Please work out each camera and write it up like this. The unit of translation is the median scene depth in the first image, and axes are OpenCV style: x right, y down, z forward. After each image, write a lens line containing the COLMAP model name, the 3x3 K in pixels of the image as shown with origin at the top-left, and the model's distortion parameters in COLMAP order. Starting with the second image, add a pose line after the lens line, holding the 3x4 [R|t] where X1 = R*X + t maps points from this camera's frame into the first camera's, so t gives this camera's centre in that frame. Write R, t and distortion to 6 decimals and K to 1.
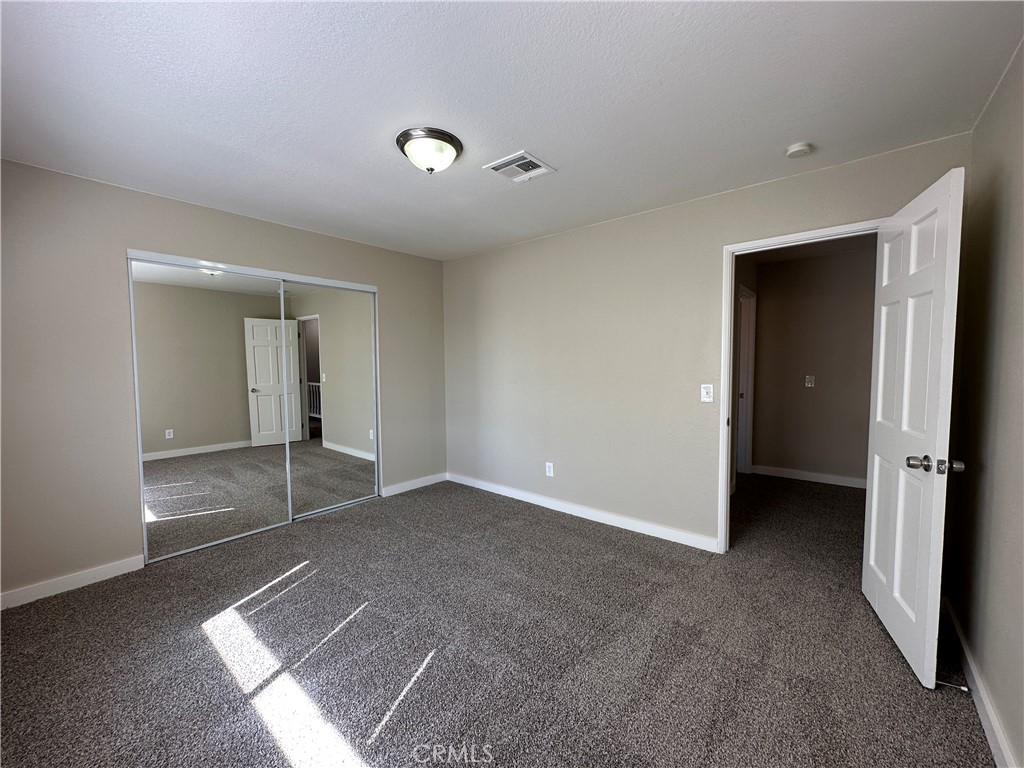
lens RADIAL K [[406.9, 0, 508.4], [0, 406.9, 387.4], [0, 0, 1]] dist [-0.003907, 0.000897]
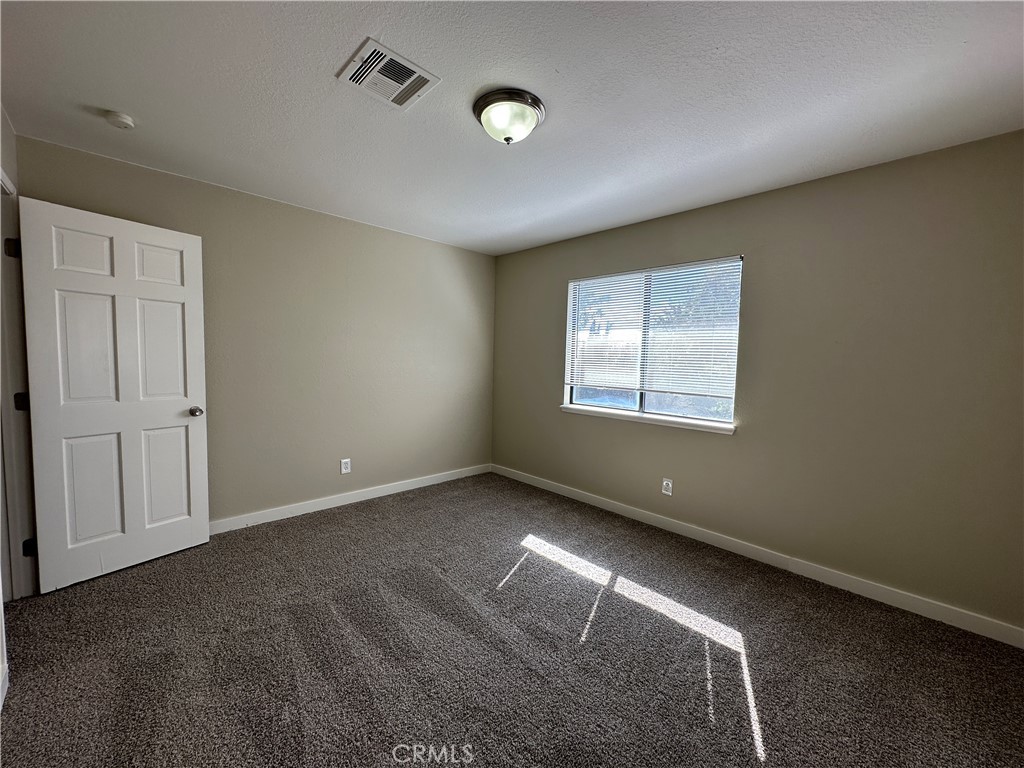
lens RADIAL K [[406.9, 0, 511.0], [0, 406.9, 387.4], [0, 0, 1]] dist [-0.003907, 0.000897]
pose [[-0.992948, -0.030649, 0.114524, -0.180252], [-0.014807, 0.990502, 0.136697, -0.068732], [-0.117625, 0.134037, -0.983971, 1.119553]]
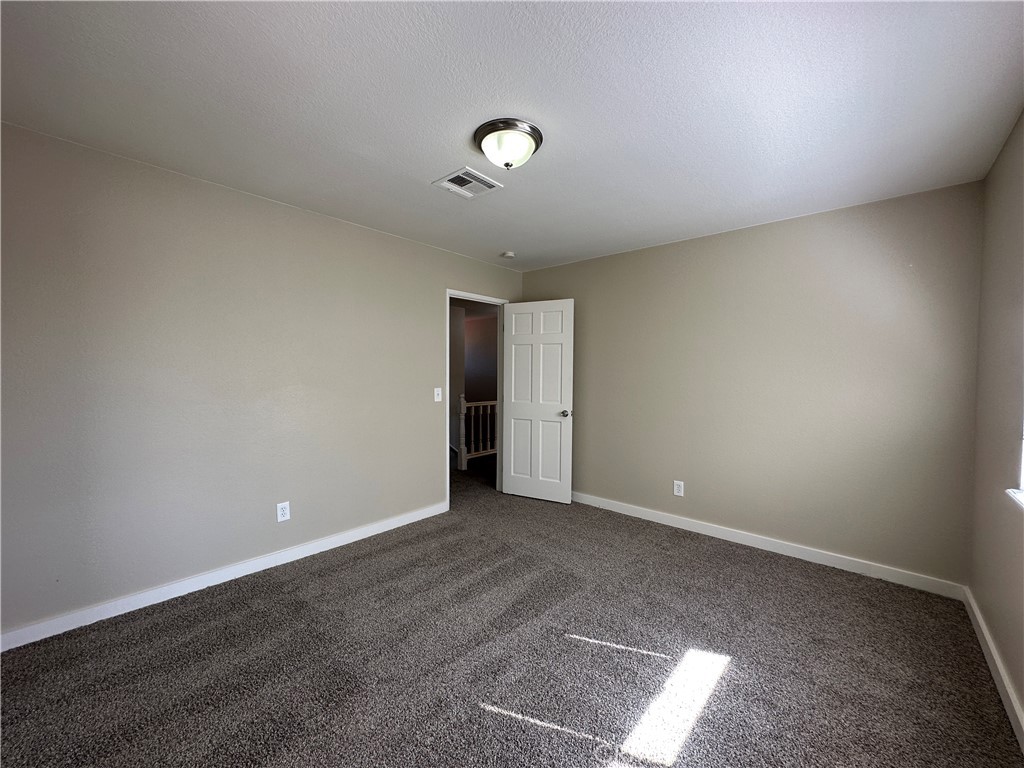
lens RADIAL K [[406.9, 0, 513.6], [0, 406.9, 386.3], [0, 0, 1]] dist [-0.003907, 0.000897]
pose [[0.031316, -0.030632, 0.999040, -0.659541], [0.052678, 0.998192, 0.028955, -0.030988], [-0.998120, 0.051721, 0.032873, 0.562052]]
